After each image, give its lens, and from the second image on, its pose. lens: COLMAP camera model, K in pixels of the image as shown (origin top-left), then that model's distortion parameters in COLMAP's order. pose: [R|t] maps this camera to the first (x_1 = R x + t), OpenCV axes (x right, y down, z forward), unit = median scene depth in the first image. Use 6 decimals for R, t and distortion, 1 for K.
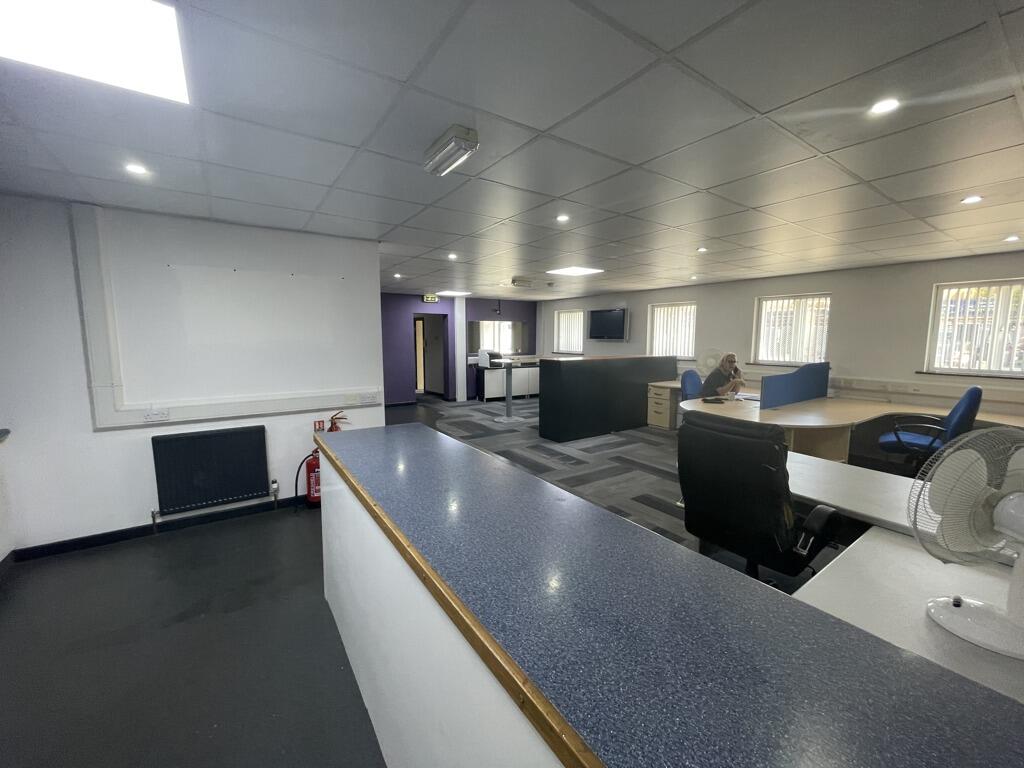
lens RADIAL K [[413.9, 0, 513.0], [0, 413.9, 381.9], [0, 0, 1]] dist [0.000543, -0.000005]
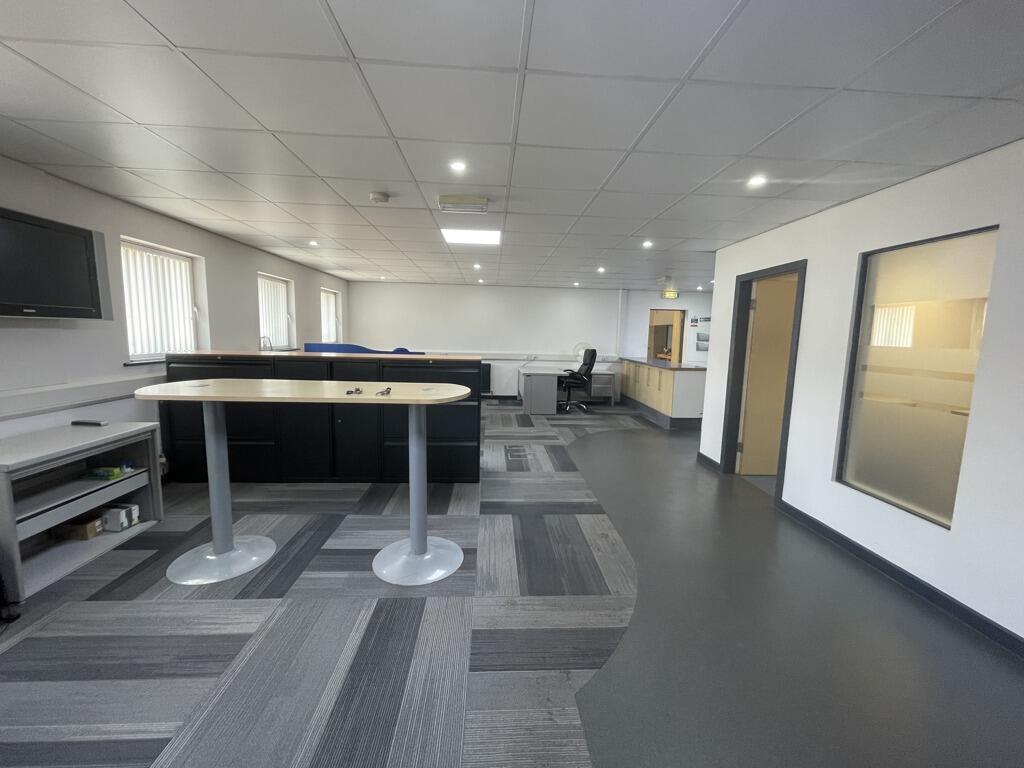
lens RADIAL K [[413.9, 0, 512.1], [0, 413.9, 382.1], [0, 0, 1]] dist [0.000543, -0.000005]
pose [[-0.850815, -0.080777, 0.519220, -0.351039], [0.039381, 0.975533, 0.216298, -0.179154], [-0.523988, 0.204477, -0.826816, 1.774193]]
